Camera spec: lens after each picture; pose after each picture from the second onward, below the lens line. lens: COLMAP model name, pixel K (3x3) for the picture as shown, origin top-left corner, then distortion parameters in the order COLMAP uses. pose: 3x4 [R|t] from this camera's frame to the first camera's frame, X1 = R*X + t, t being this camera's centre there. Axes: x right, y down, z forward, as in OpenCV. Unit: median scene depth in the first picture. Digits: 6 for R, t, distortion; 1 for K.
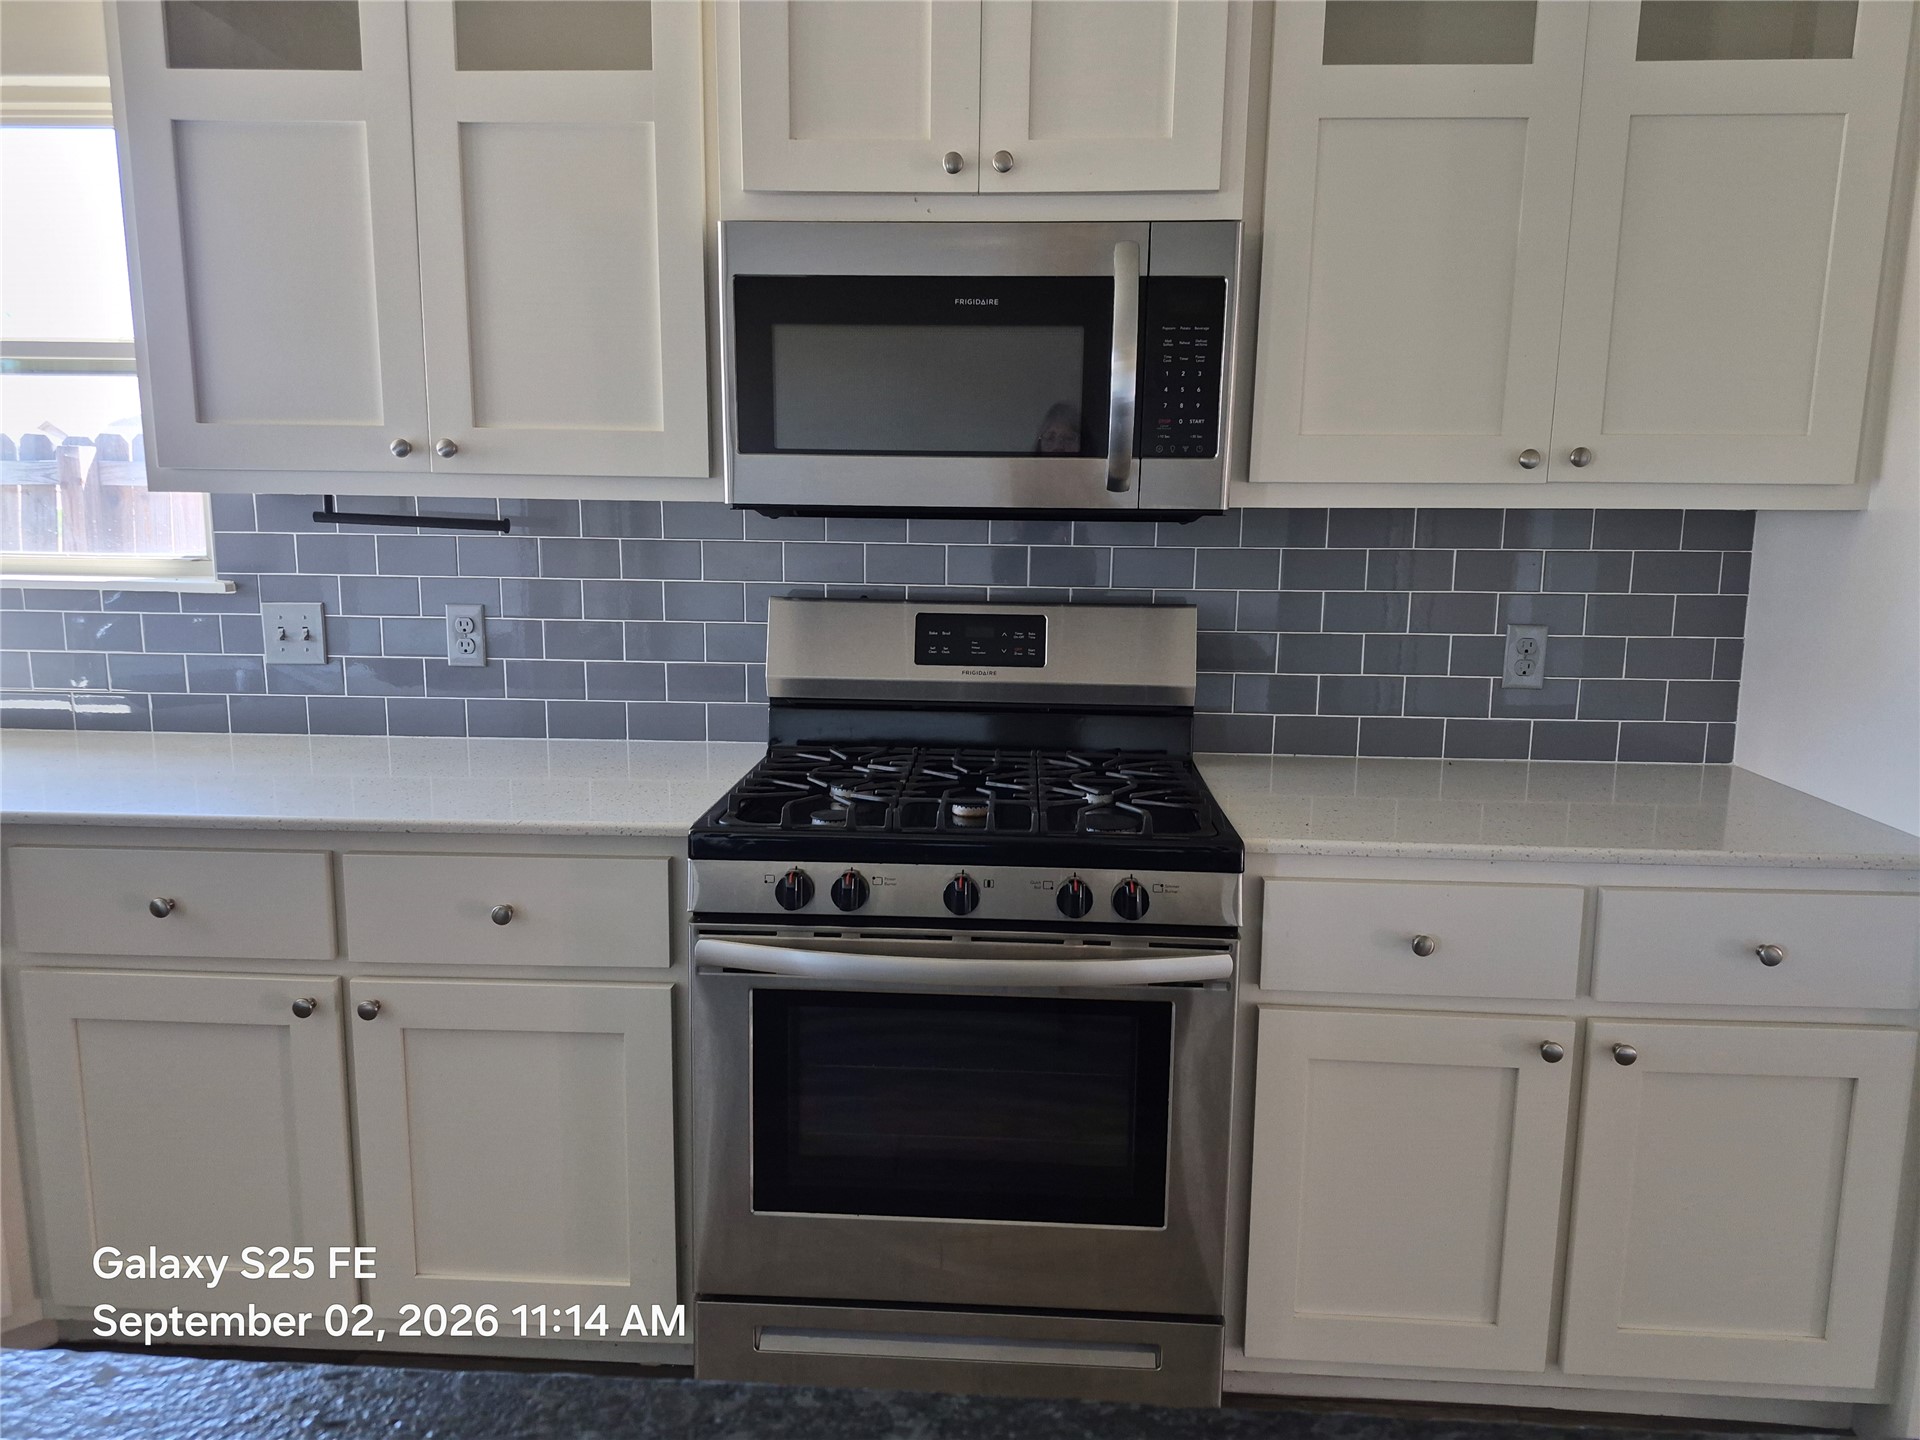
lens RADIAL K [[1313.1, 0, 960.2], [0, 1313.1, 704.1], [0, 0, 1]] dist [0.068979, -0.080941]
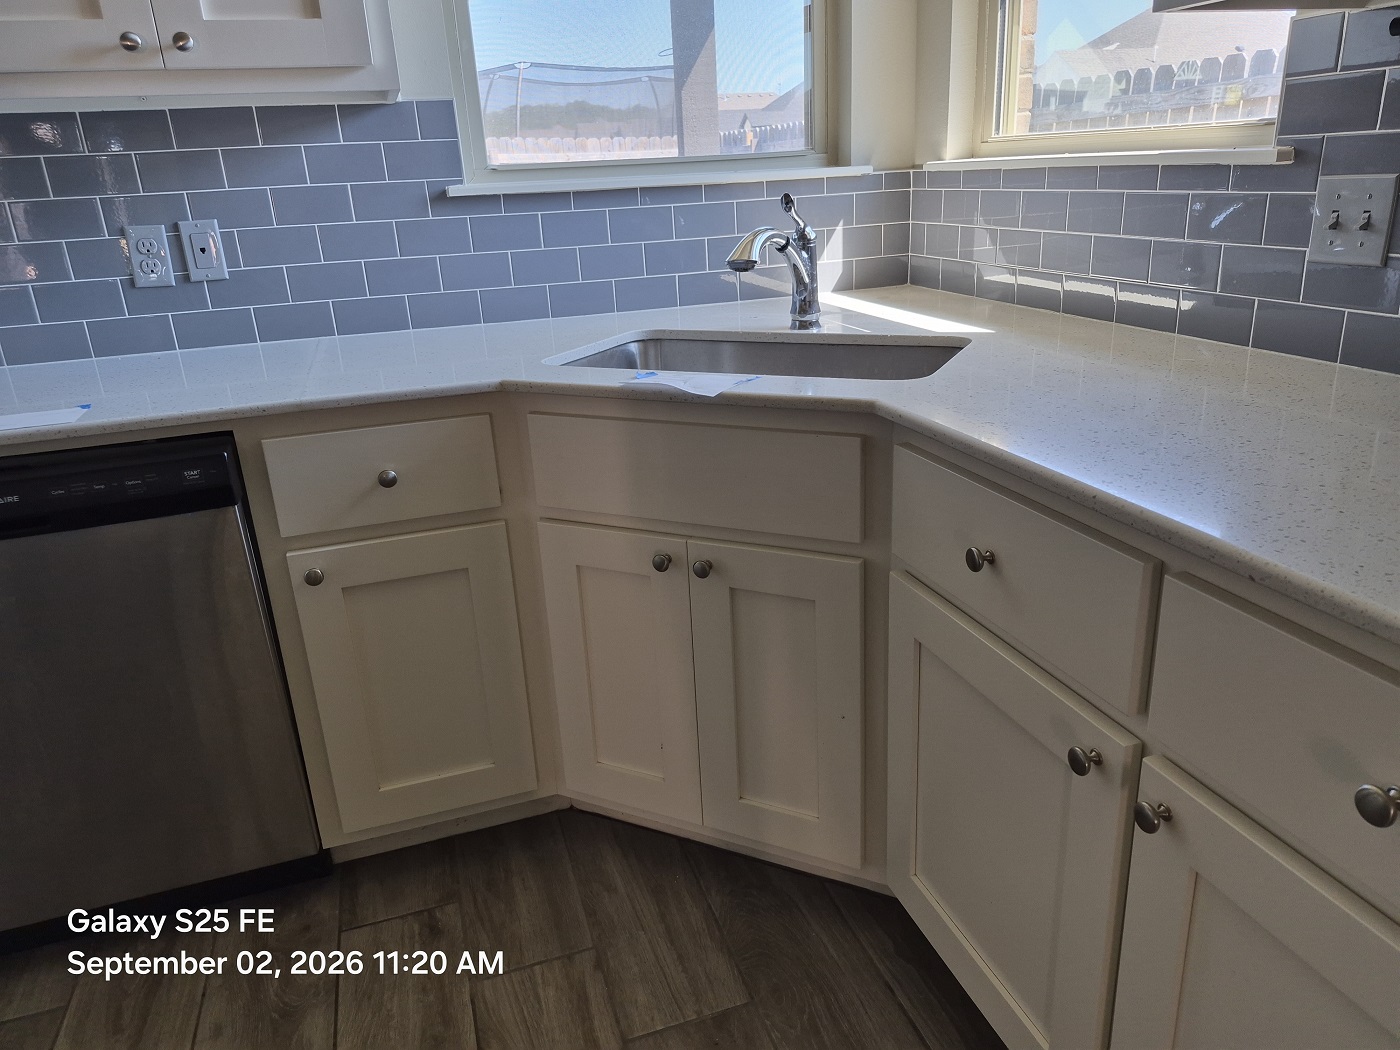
lens RADIAL K [[957.5, 0, 700.1], [0, 957.5, 513.4], [0, 0, 1]] dist [0.068979, -0.080941]
pose [[0.353602, 0.285788, -0.890669, -0.110896], [-0.085958, 0.958082, 0.273293, -0.014243], [0.931438, -0.020077, 0.363346, 0.476982]]
